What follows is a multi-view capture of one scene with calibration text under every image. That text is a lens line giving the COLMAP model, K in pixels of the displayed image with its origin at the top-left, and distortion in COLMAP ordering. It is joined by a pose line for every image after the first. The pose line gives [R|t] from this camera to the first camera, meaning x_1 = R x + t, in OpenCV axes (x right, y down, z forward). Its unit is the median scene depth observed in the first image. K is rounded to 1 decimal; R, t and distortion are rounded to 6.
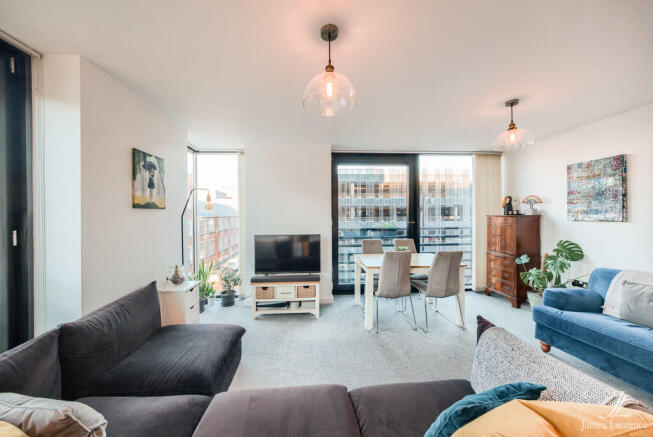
lens RADIAL K [[222.4, 0, 319.6], [0, 222.4, 216.4], [0, 0, 1]] dist [-0.019862, 0.003983]
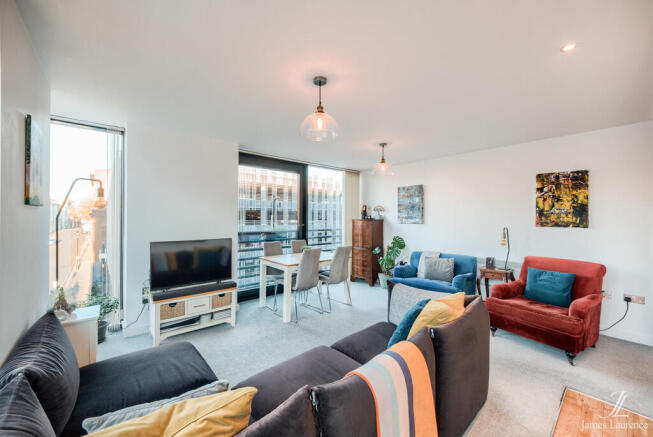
lens RADIAL K [[259.4, 0, 318.6], [0, 259.4, 218.8], [0, 0, 1]] dist [-0.001897, -0.000155]
pose [[0.792777, 0.009259, 0.609441, -0.420148], [-0.006545, 0.999956, -0.006678, 0.003914], [-0.609476, 0.001305, 0.792803, -0.108828]]
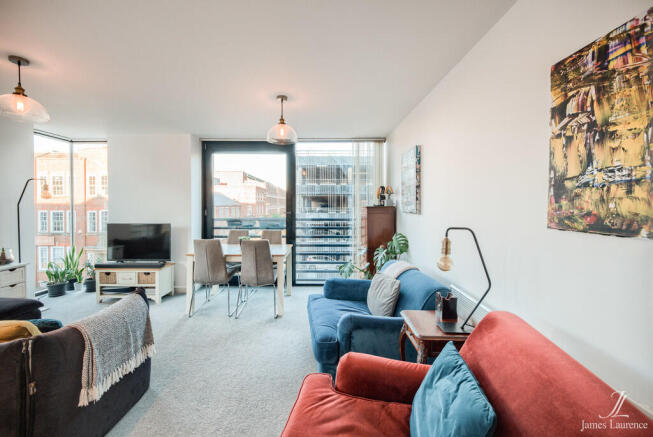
lens RADIAL K [[269.5, 0, 322.2], [0, 269.5, 210.3], [0, 0, 1]] dist [0.000899, 0.000215]
pose [[0.997528, 0.010492, -0.069488, 0.880705], [-0.009426, 0.999833, 0.015642, -0.005718], [0.069641, -0.014949, 0.997460, -0.205429]]
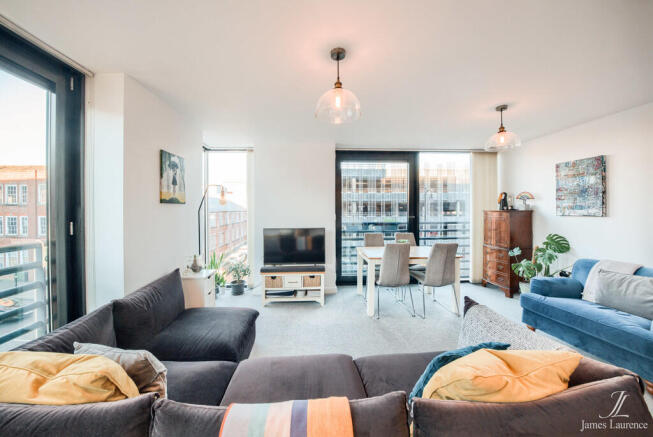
lens RADIAL K [[225.0, 0, 318.0], [0, 225.0, 211.4], [0, 0, 1]] dist [-0.023179, 0.000118]
pose [[0.999936, 0.002732, -0.010985, -0.021732], [-0.002728, 0.999996, 0.000446, 0.001967], [0.010986, -0.000416, 0.999940, -0.087124]]
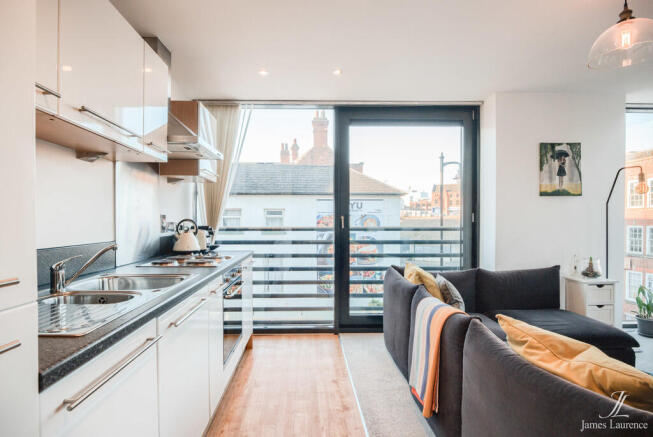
lens RADIAL K [[340.3, 0, 320.8], [0, 340.3, 221.2], [0, 0, 1]] dist [-0.018040, 0.000803]
pose [[-0.020658, 0.006700, -0.999764, 0.627680], [-0.006984, 0.999952, 0.006845, 0.061077], [0.999762, 0.007124, -0.020610, -0.065294]]
